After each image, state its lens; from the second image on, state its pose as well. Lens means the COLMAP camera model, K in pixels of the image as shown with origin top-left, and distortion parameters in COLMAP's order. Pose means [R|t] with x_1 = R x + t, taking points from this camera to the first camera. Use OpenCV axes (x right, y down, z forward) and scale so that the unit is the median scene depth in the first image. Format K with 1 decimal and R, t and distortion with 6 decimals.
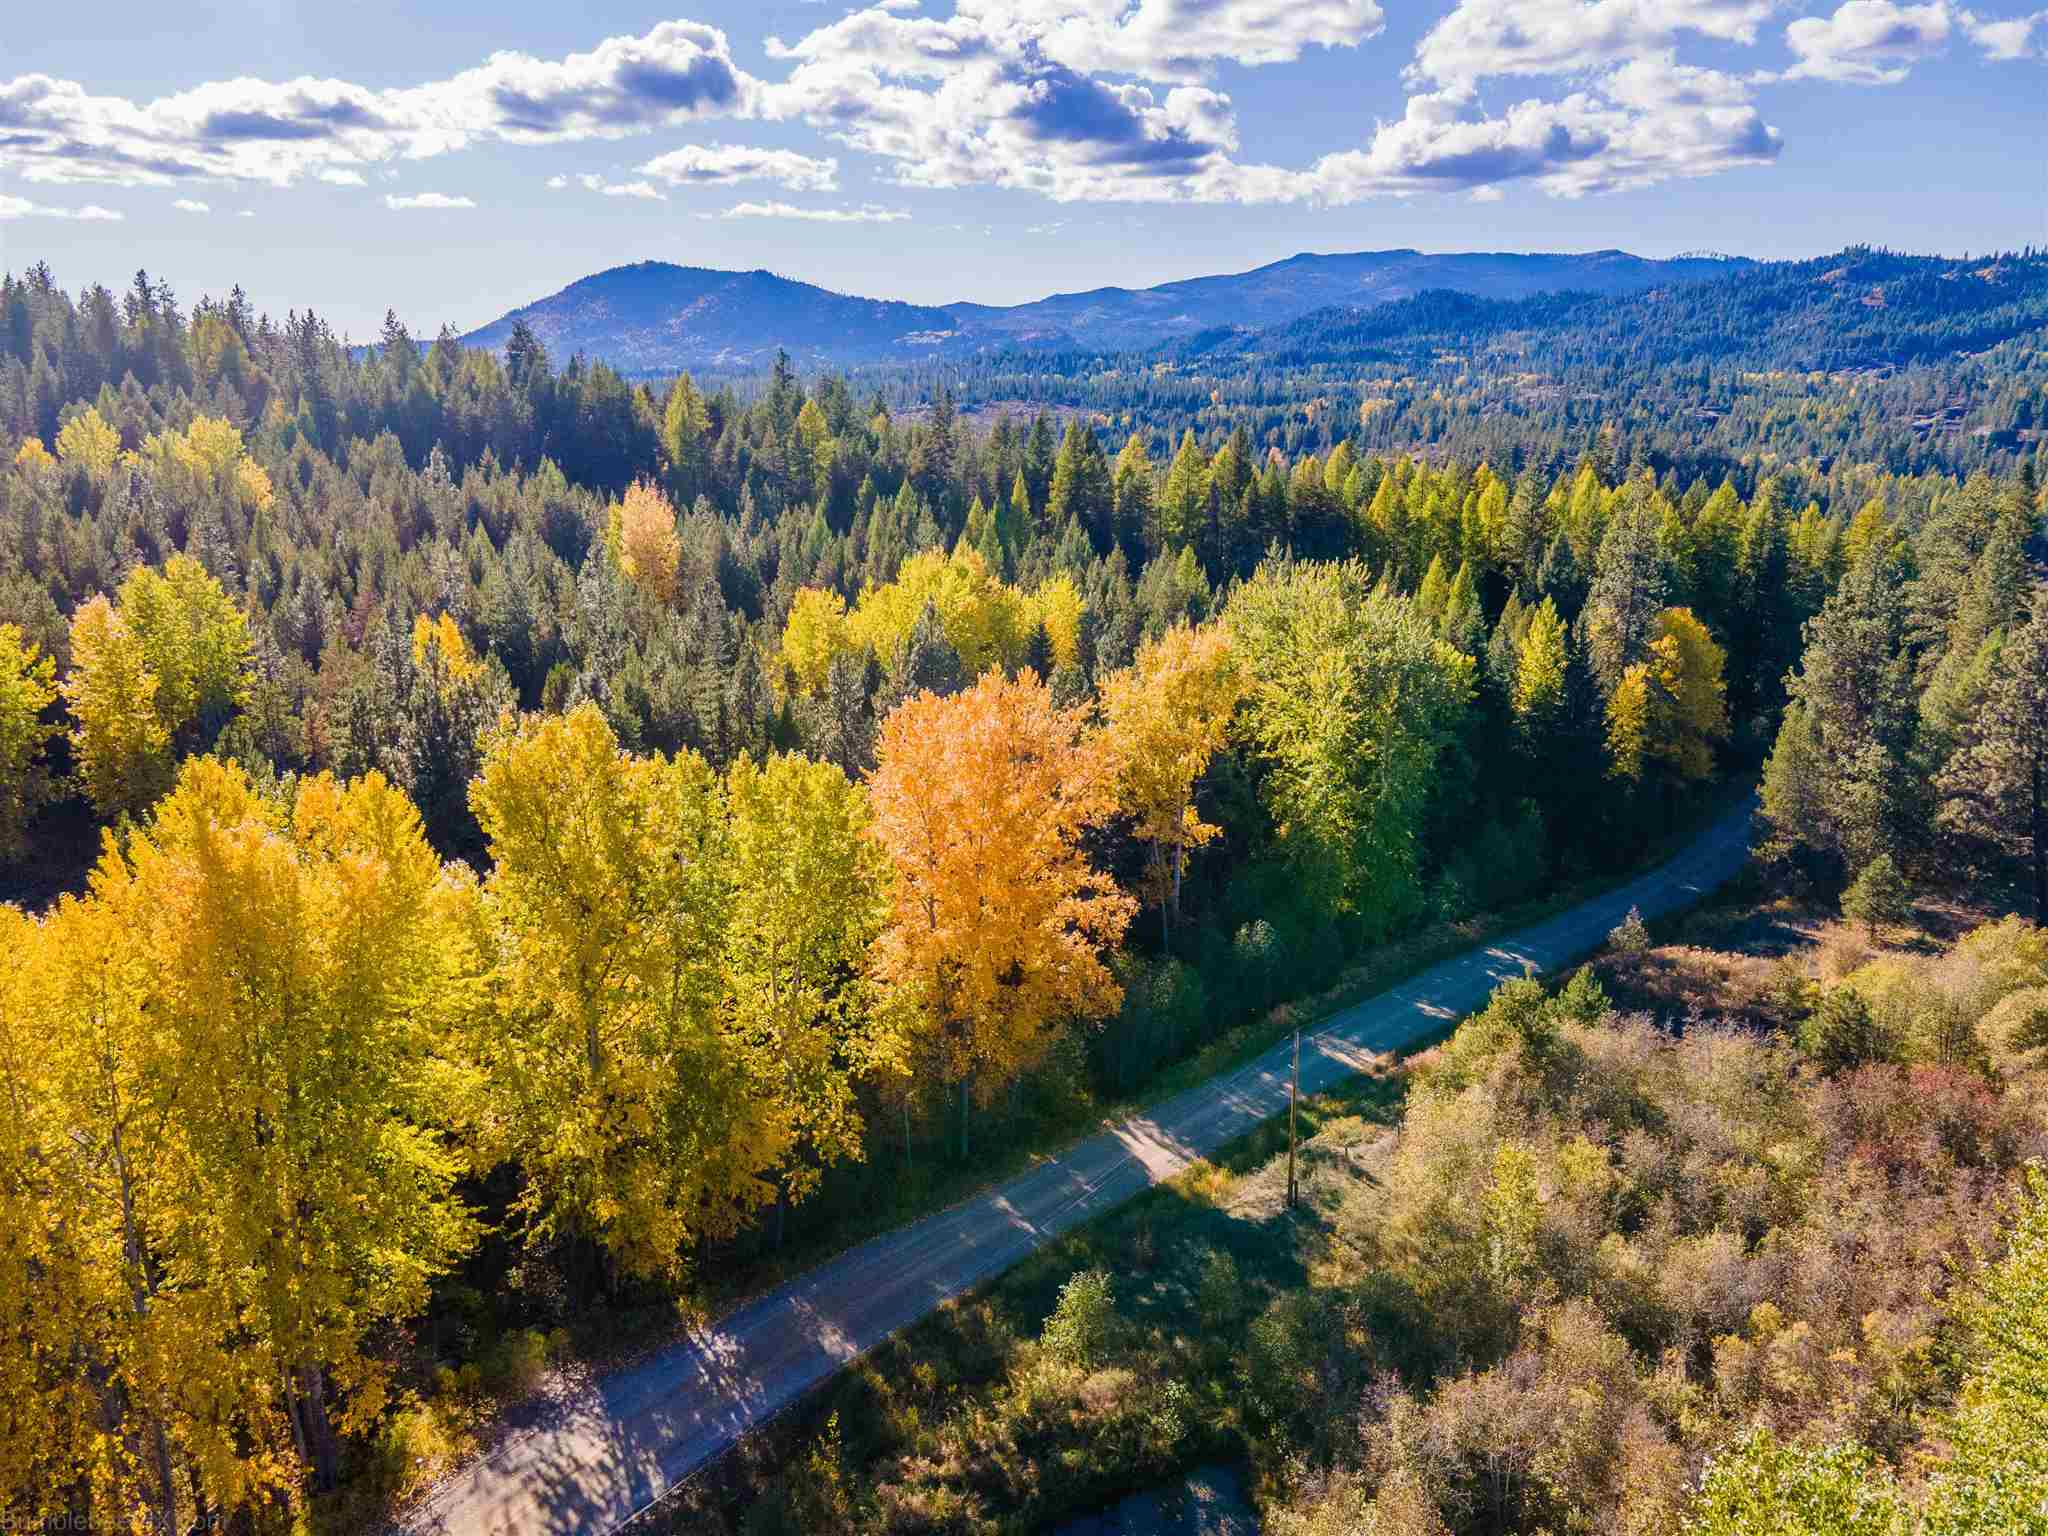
lens RADIAL K [[1516.6, 0, 1052.6], [0, 1516.6, 758.3], [0, 0, 1]] dist [0.045171, 0.002726]
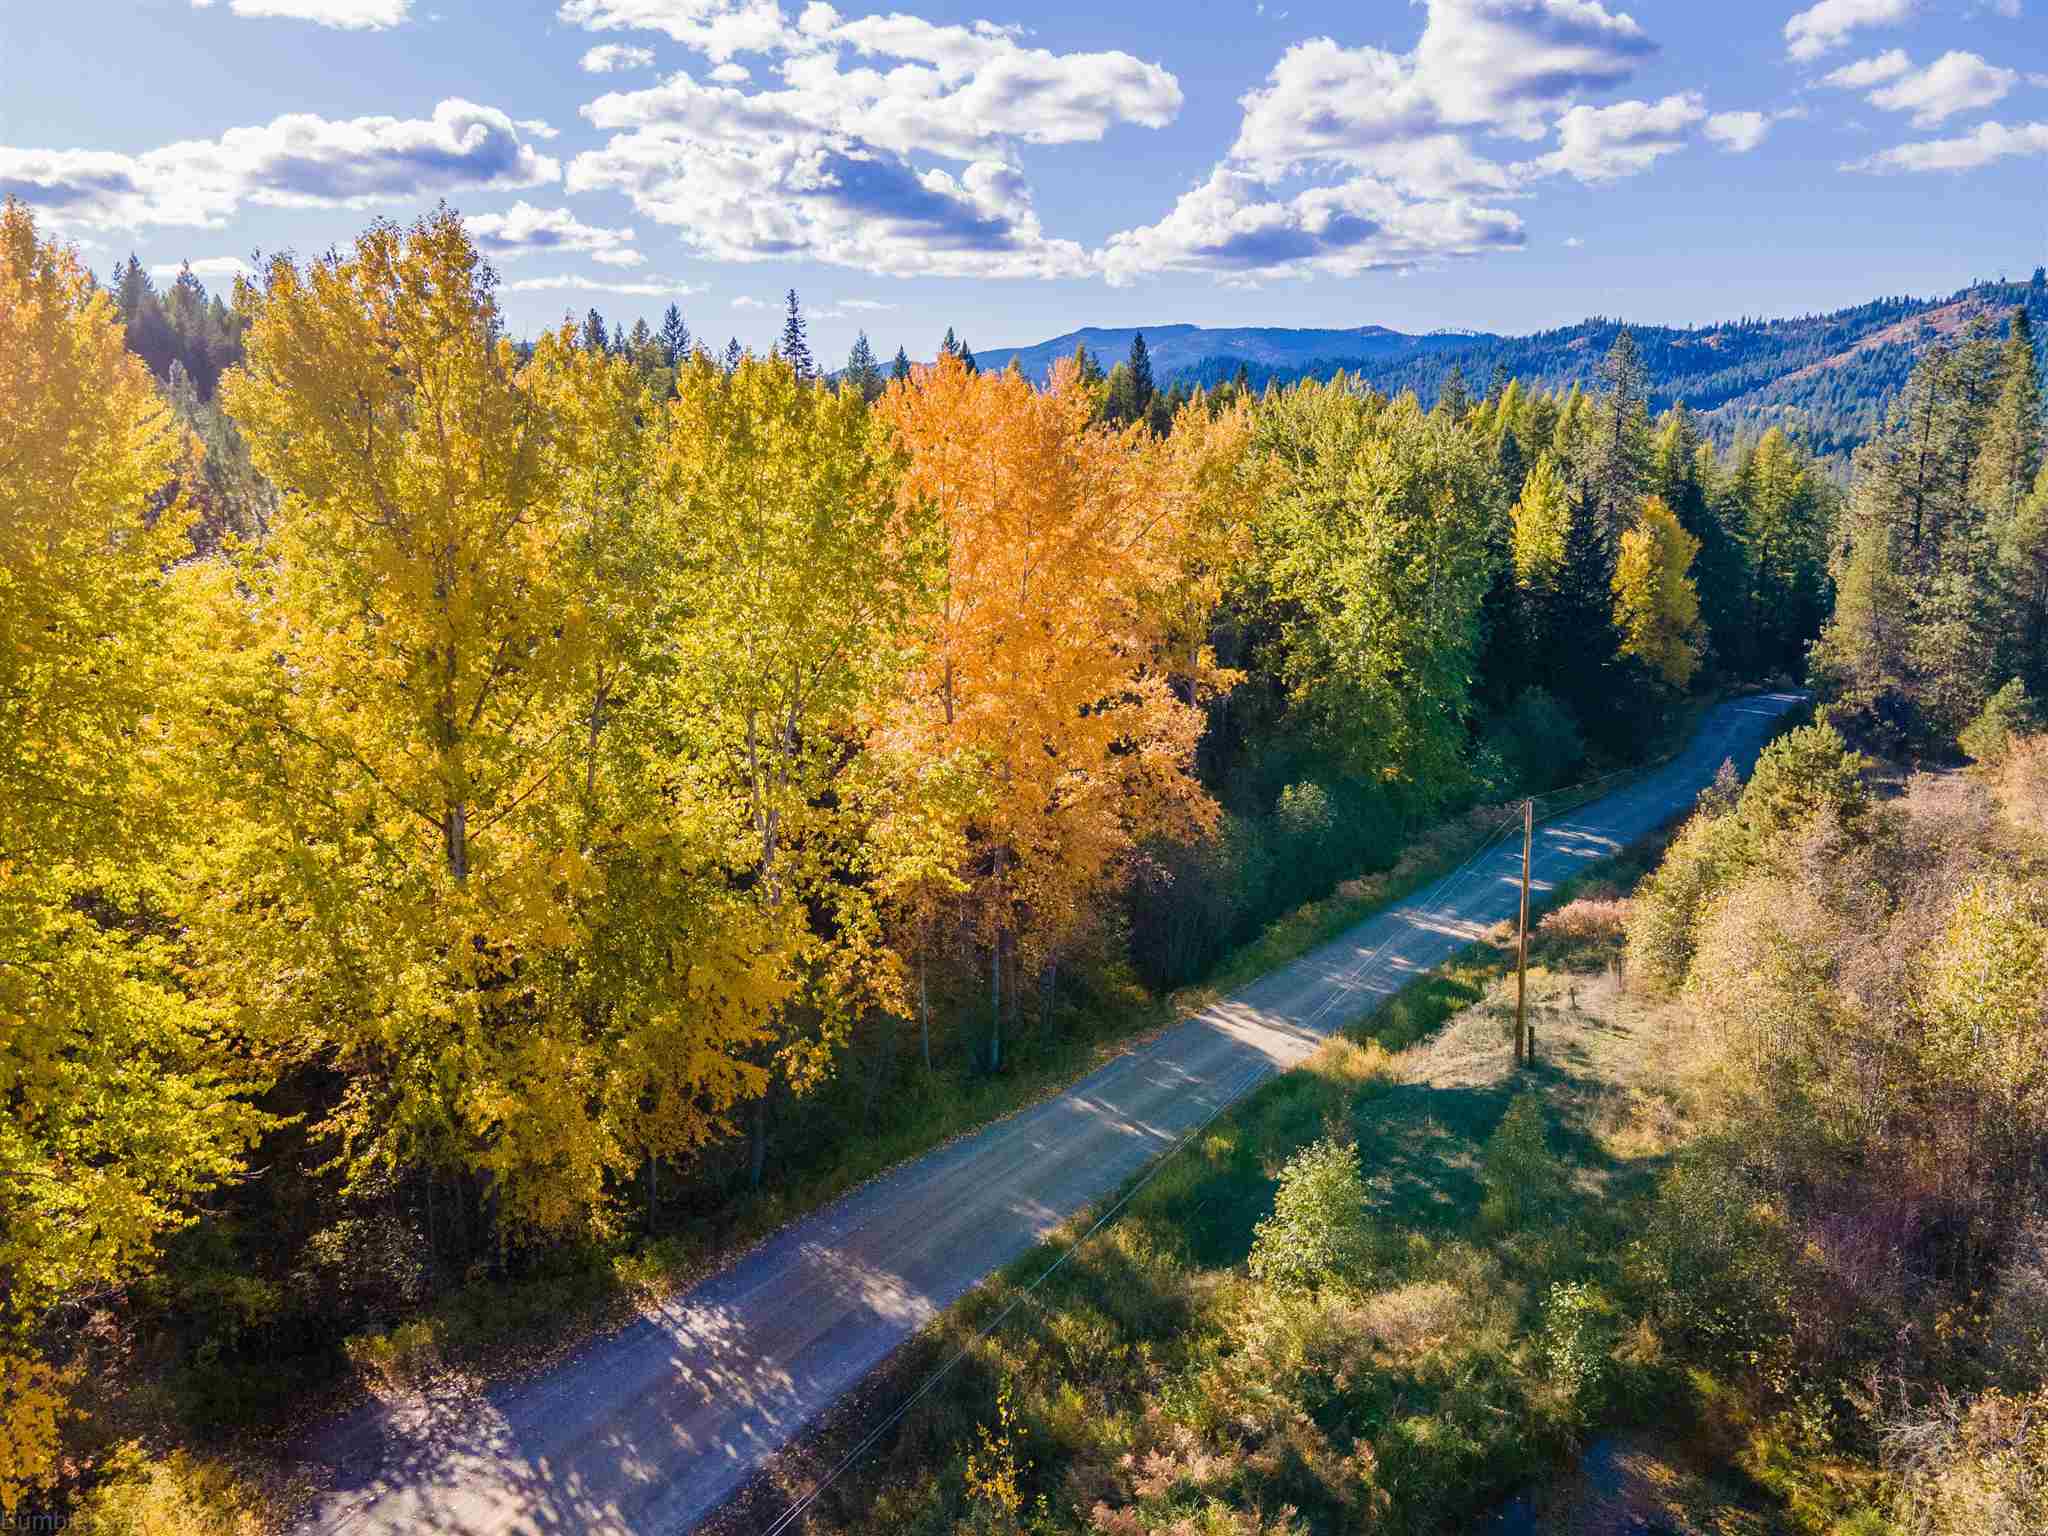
lens RADIAL K [[1516.6, 0, 1052.6], [0, 1516.6, 758.3], [0, 0, 1]] dist [0.045171, 0.002726]
pose [[0.991424, -0.039292, 0.124634, -0.139779], [0.044441, 0.998258, -0.038804, 0.185450], [-0.122893, 0.044010, 0.991444, 0.369016]]
